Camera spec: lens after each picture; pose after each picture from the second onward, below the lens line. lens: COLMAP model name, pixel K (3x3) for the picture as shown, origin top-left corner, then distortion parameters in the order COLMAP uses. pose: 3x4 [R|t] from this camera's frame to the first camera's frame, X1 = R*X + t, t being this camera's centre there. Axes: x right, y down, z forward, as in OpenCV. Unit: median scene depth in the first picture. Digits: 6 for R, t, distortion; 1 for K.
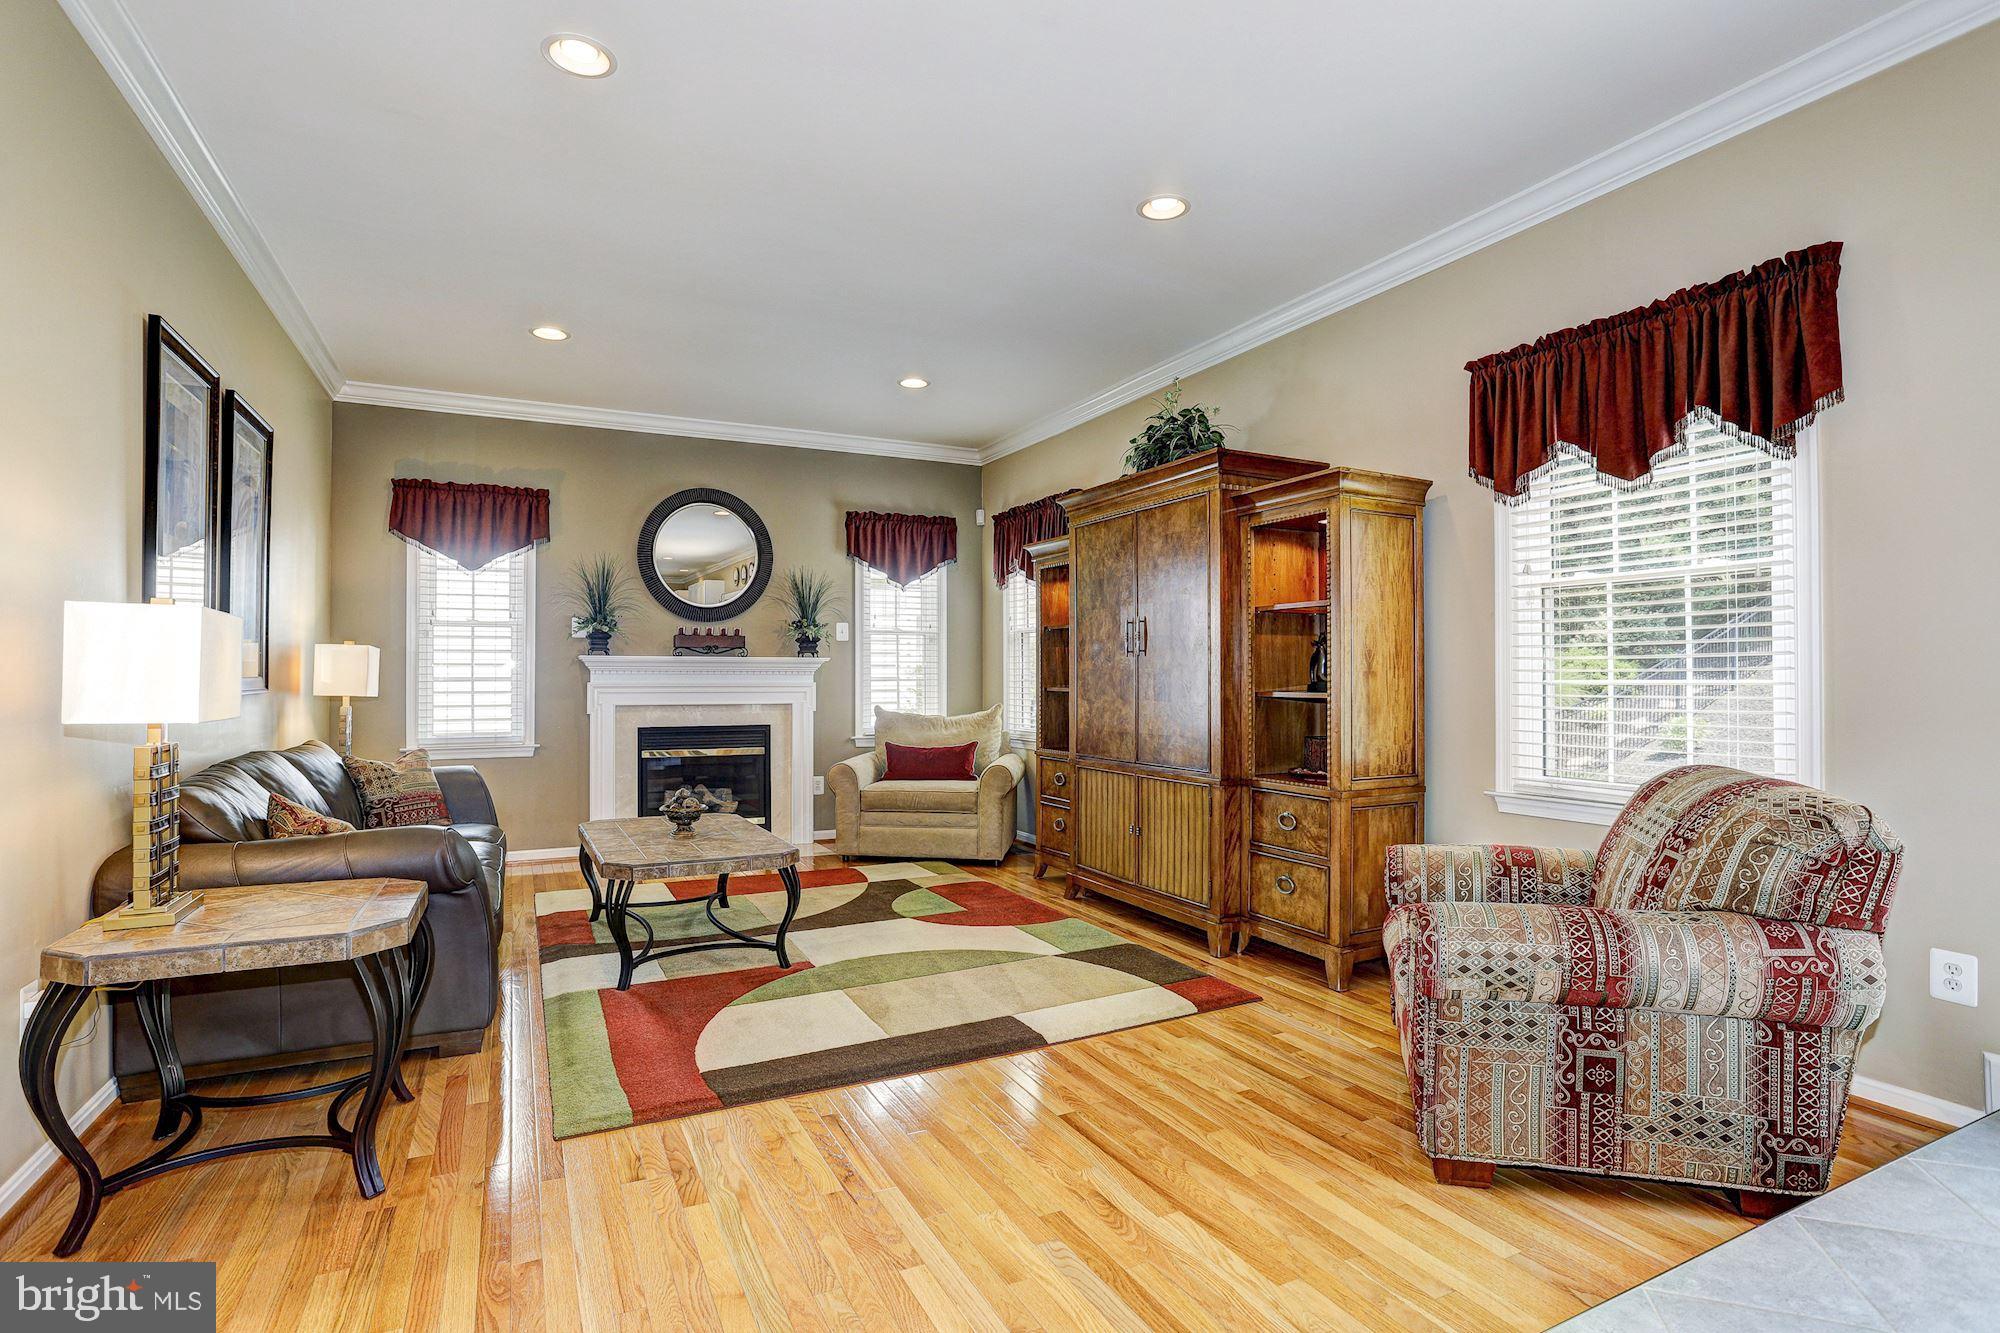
lens RADIAL K [[980.9, 0, 990.8], [0, 980.9, 665.4], [0, 0, 1]] dist [-0.068767, 0.040367]
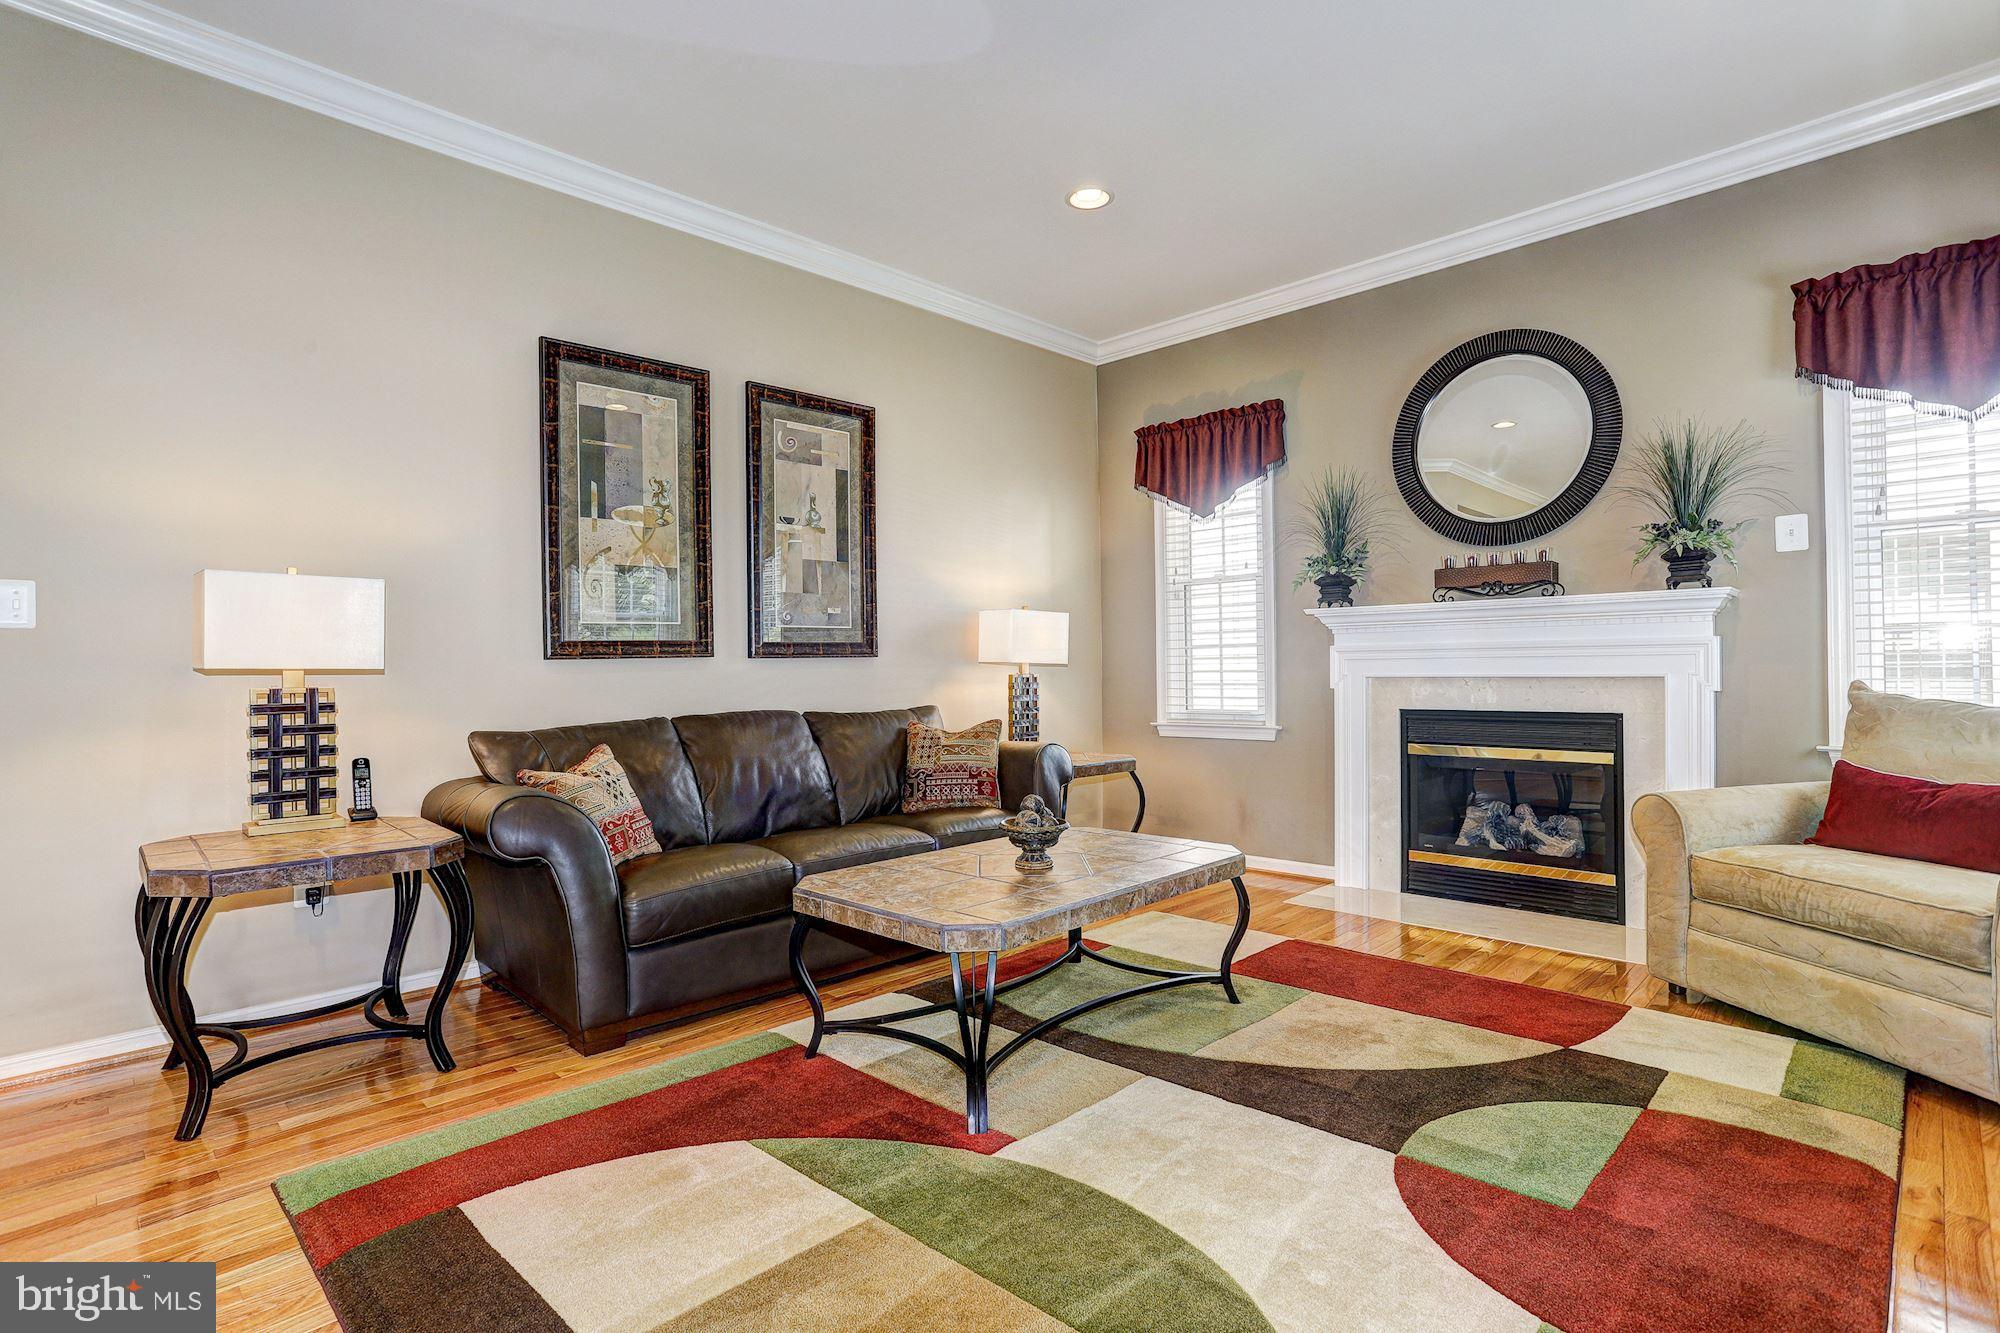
lens RADIAL K [[971.9, 0, 988.9], [0, 971.9, 665.5], [0, 0, 1]] dist [-0.061204, 0.039761]
pose [[0.317922, -0.005696, -0.948100, 0.205853], [0.023884, 0.999713, 0.002003, 0.025904], [0.947816, -0.023281, 0.317967, 0.536597]]
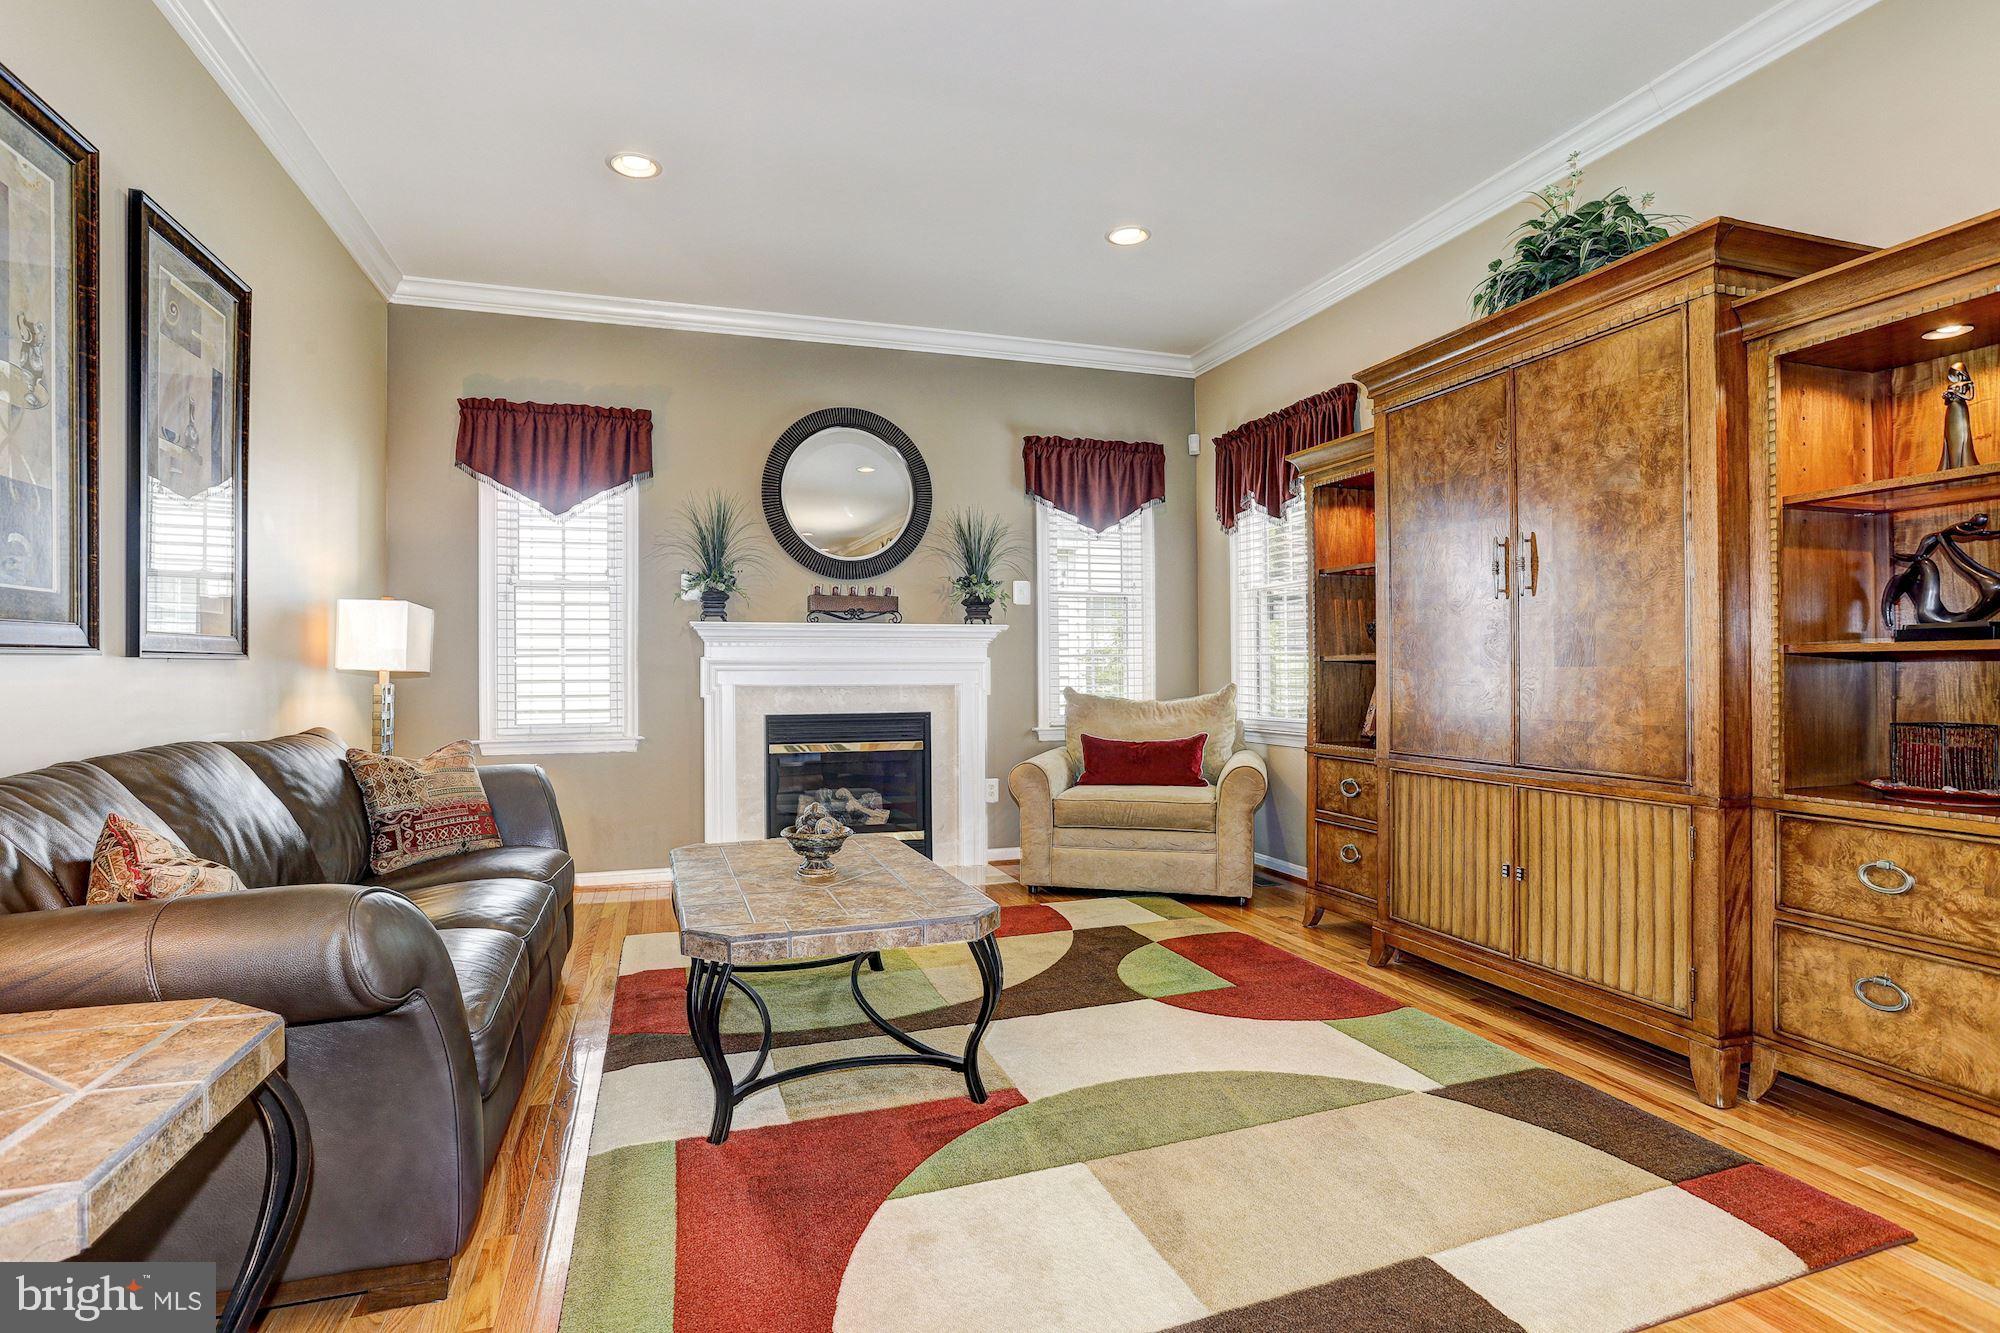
lens RADIAL K [[995.6, 0, 991.0], [0, 995.6, 671.7], [0, 0, 1]] dist [-0.063306, 0.031067]
pose [[0.989874, -0.004550, -0.141877, -0.073470], [0.006314, 0.999908, 0.011989, 0.022025], [0.141810, -0.012763, 0.989812, 0.250966]]
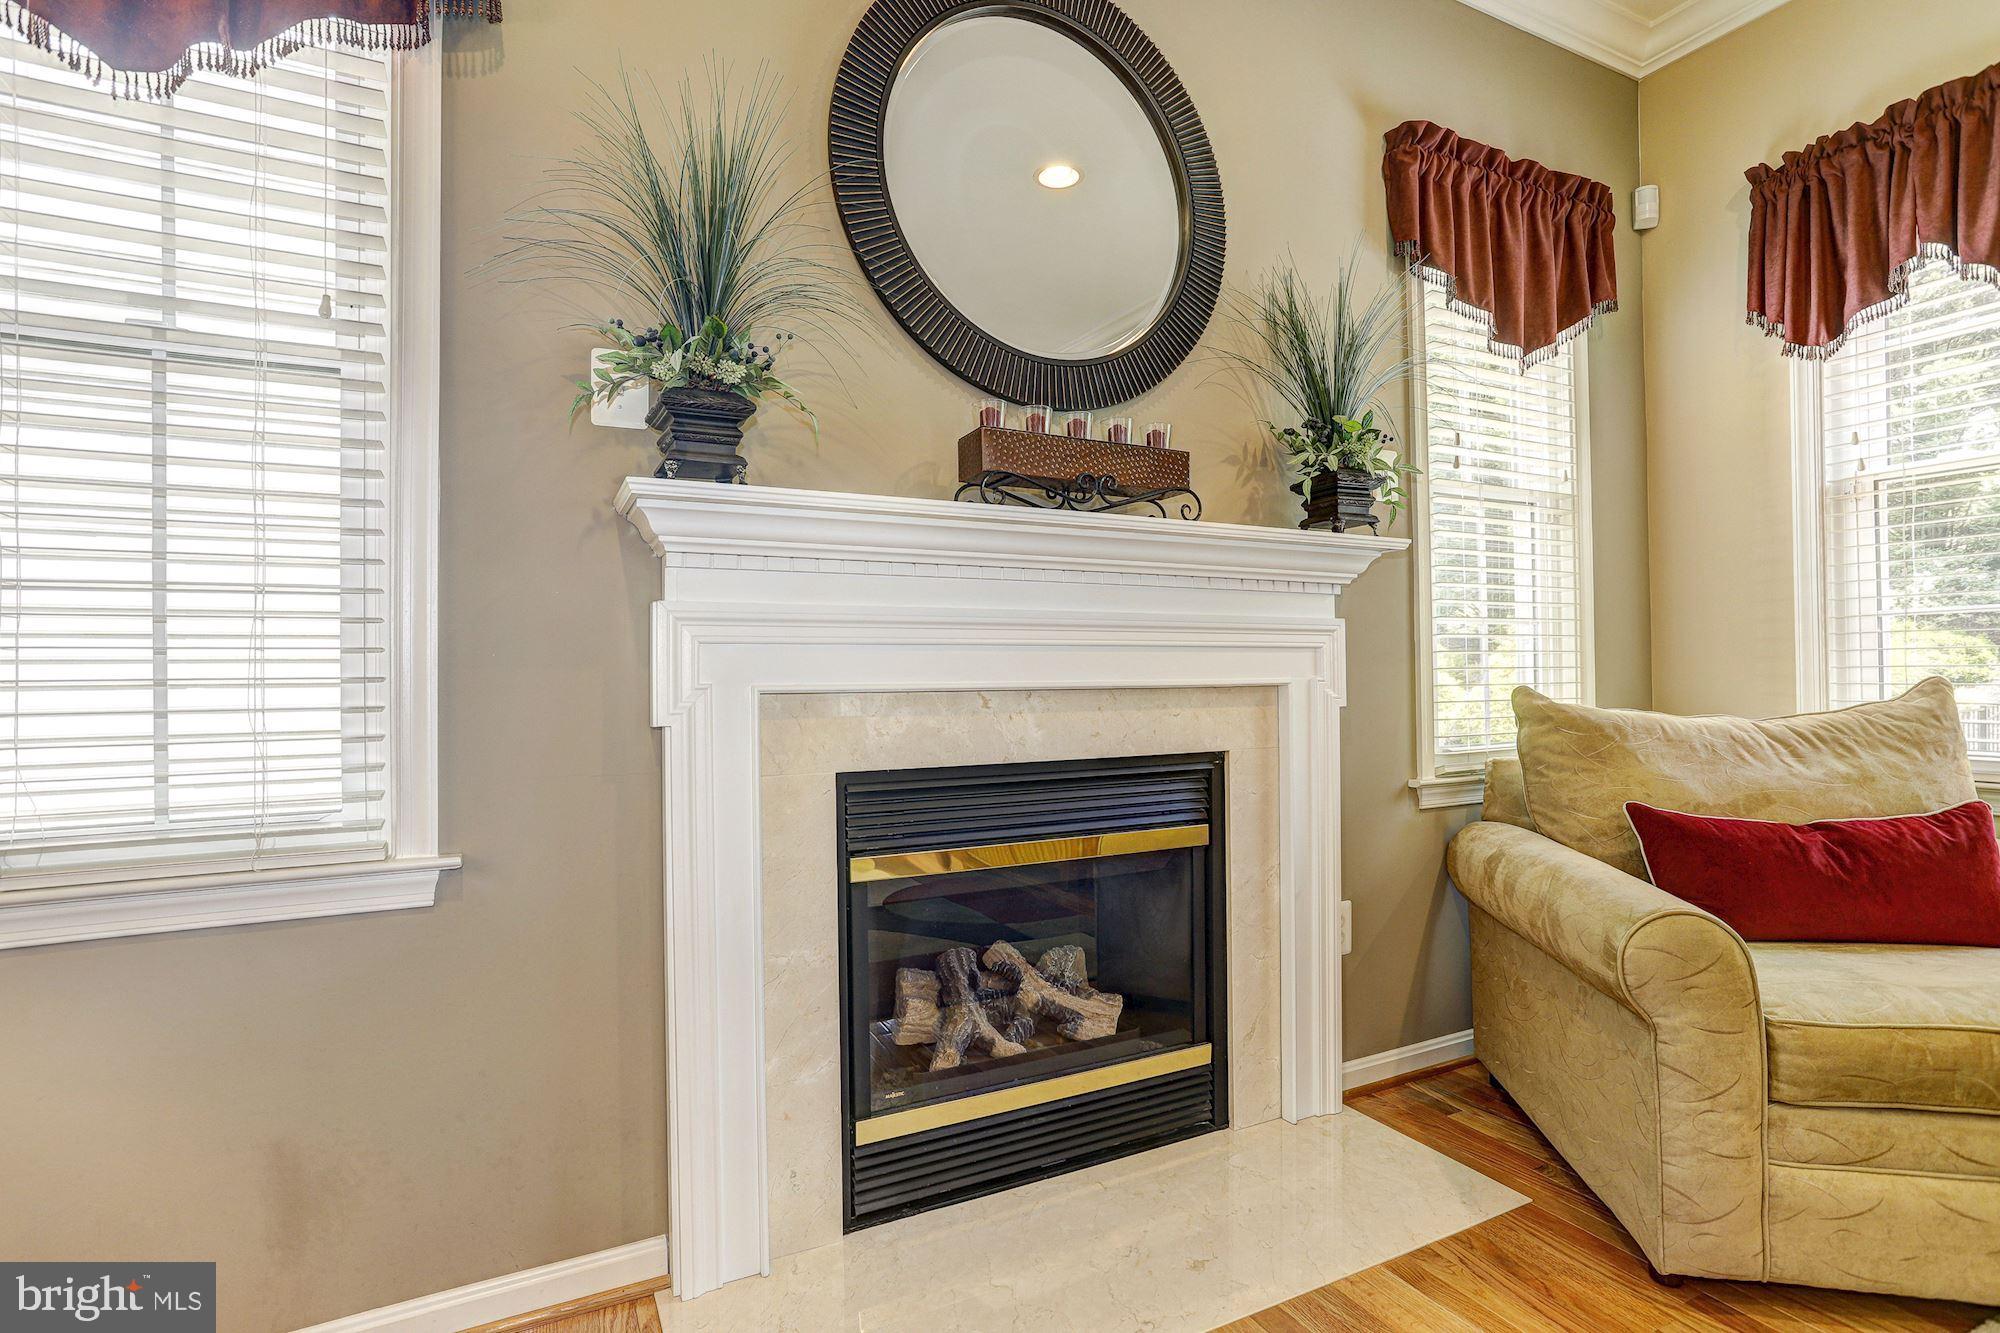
lens RADIAL K [[952.8, 0, 1004.8], [0, 952.8, 662.1], [0, 0, 1]] dist [-0.070223, 0.036386]
pose [[0.999955, -0.008614, 0.004027, -0.336577], [0.008603, 0.999959, 0.002810, 0.034565], [-0.004051, -0.002775, 0.999988, 0.781047]]
